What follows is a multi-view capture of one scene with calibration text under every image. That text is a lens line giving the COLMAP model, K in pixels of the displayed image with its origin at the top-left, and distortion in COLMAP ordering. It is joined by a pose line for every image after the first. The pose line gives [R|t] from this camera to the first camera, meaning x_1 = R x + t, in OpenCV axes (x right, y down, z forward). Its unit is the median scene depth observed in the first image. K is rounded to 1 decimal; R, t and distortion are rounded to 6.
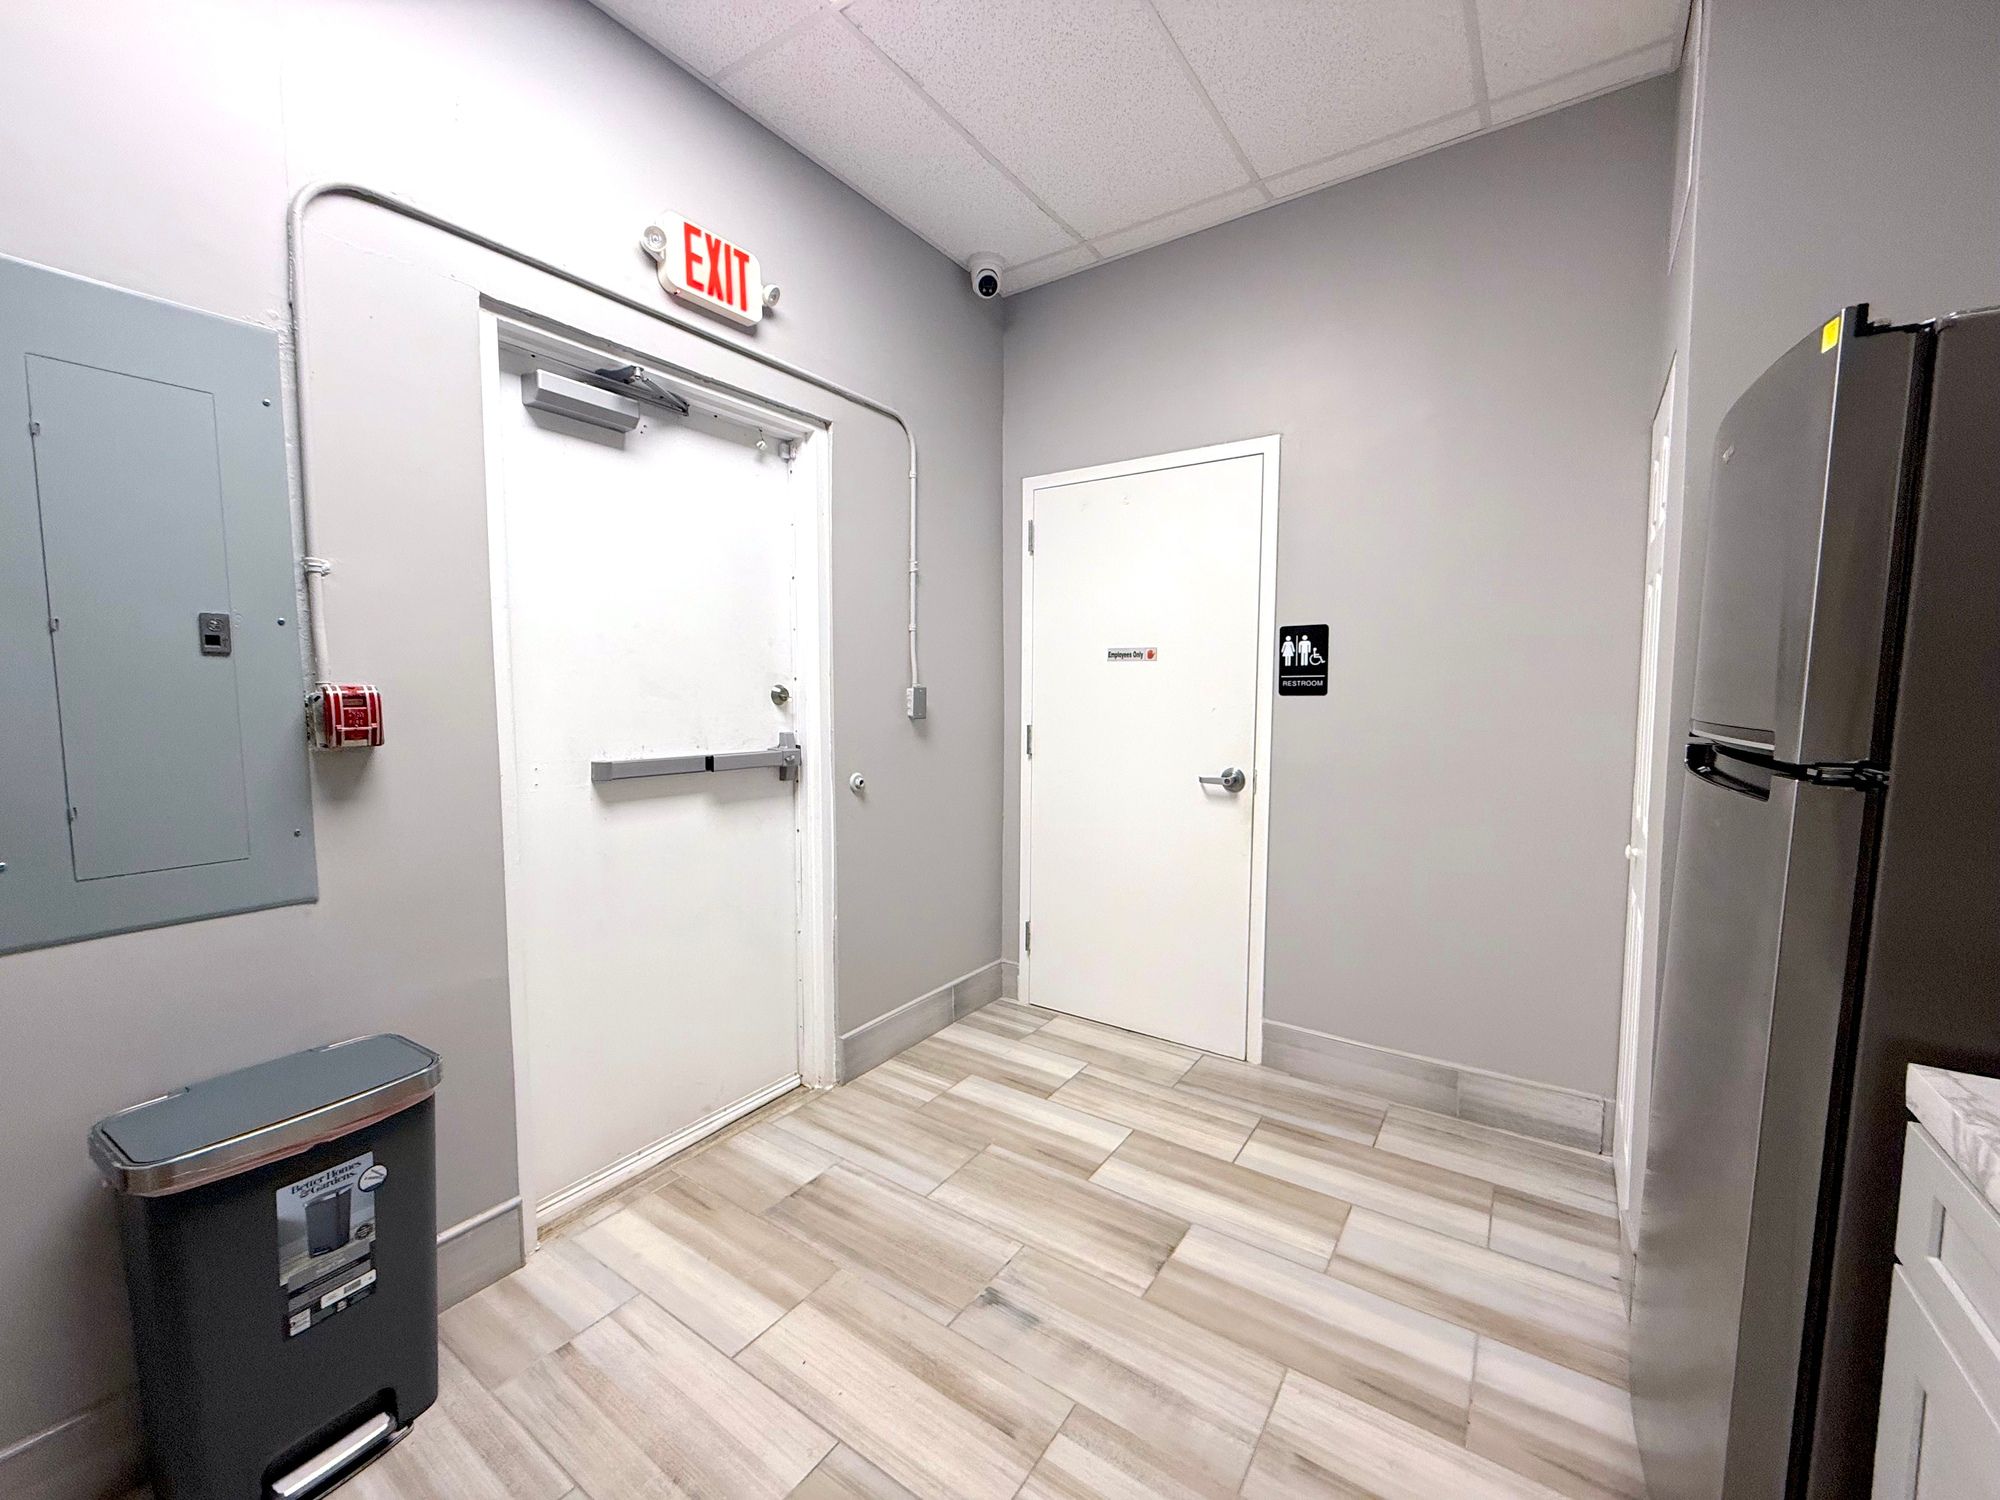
lens RADIAL K [[800.6, 0, 997.7], [0, 800.6, 745.7], [0, 0, 1]] dist [0.000903, -0.000011]
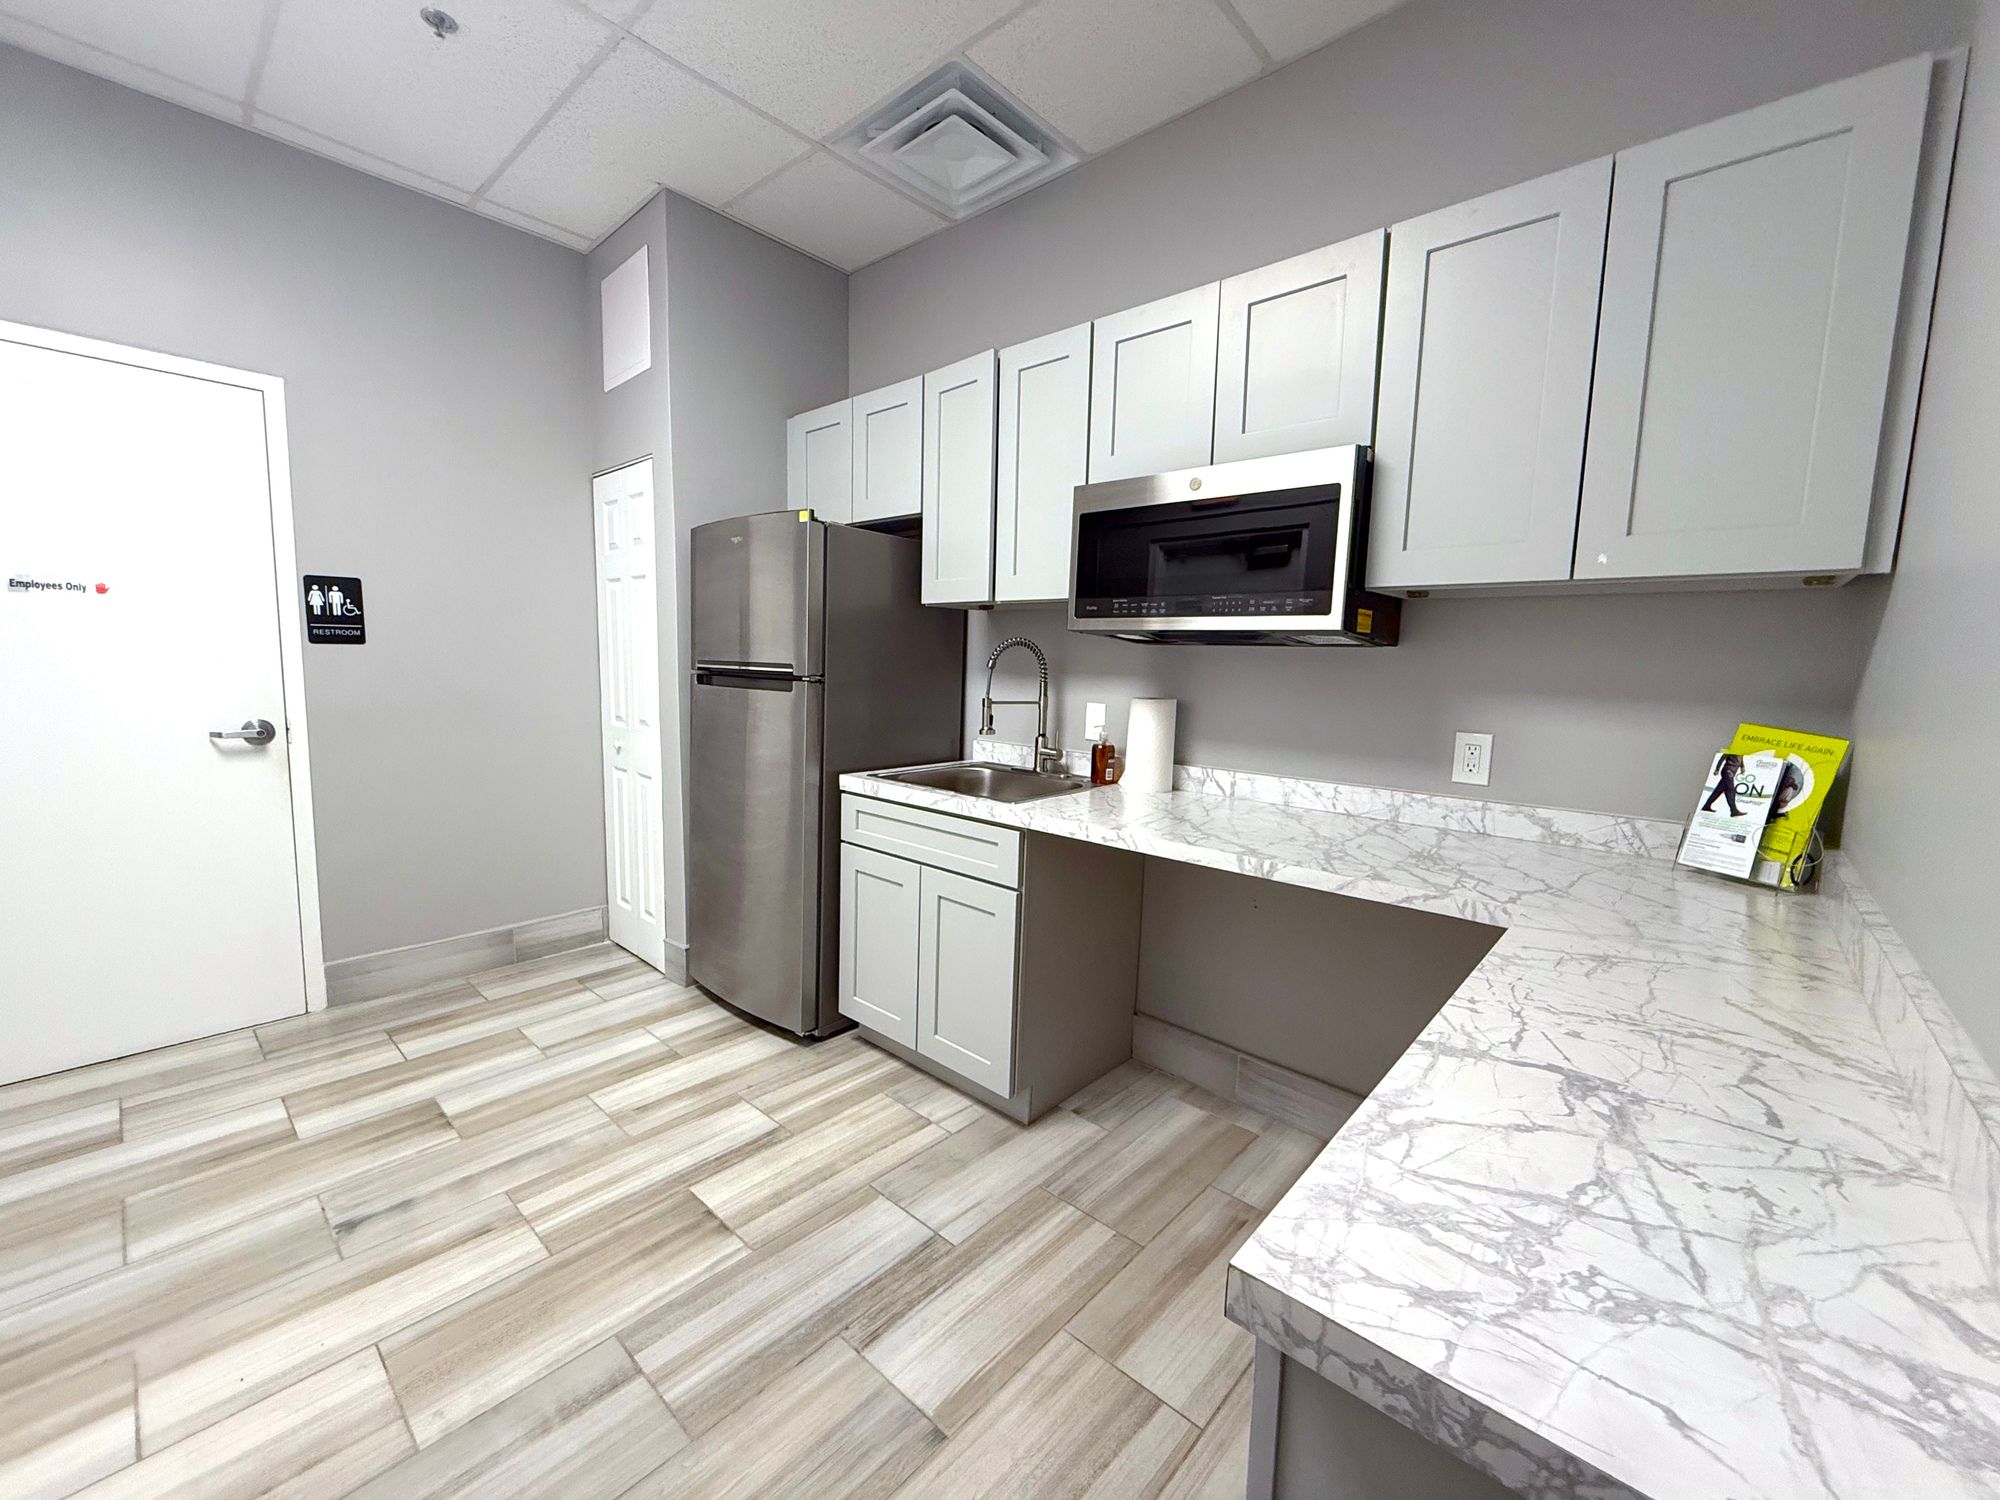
lens RADIAL K [[800.6, 0, 1004.0], [0, 800.6, 747.7], [0, 0, 1]] dist [0.000903, -0.000011]
pose [[0.124143, -0.109414, 0.986214, -0.634304], [0.048143, 0.993396, 0.104150, 0.005725], [-0.991096, 0.034550, 0.128591, 0.004306]]
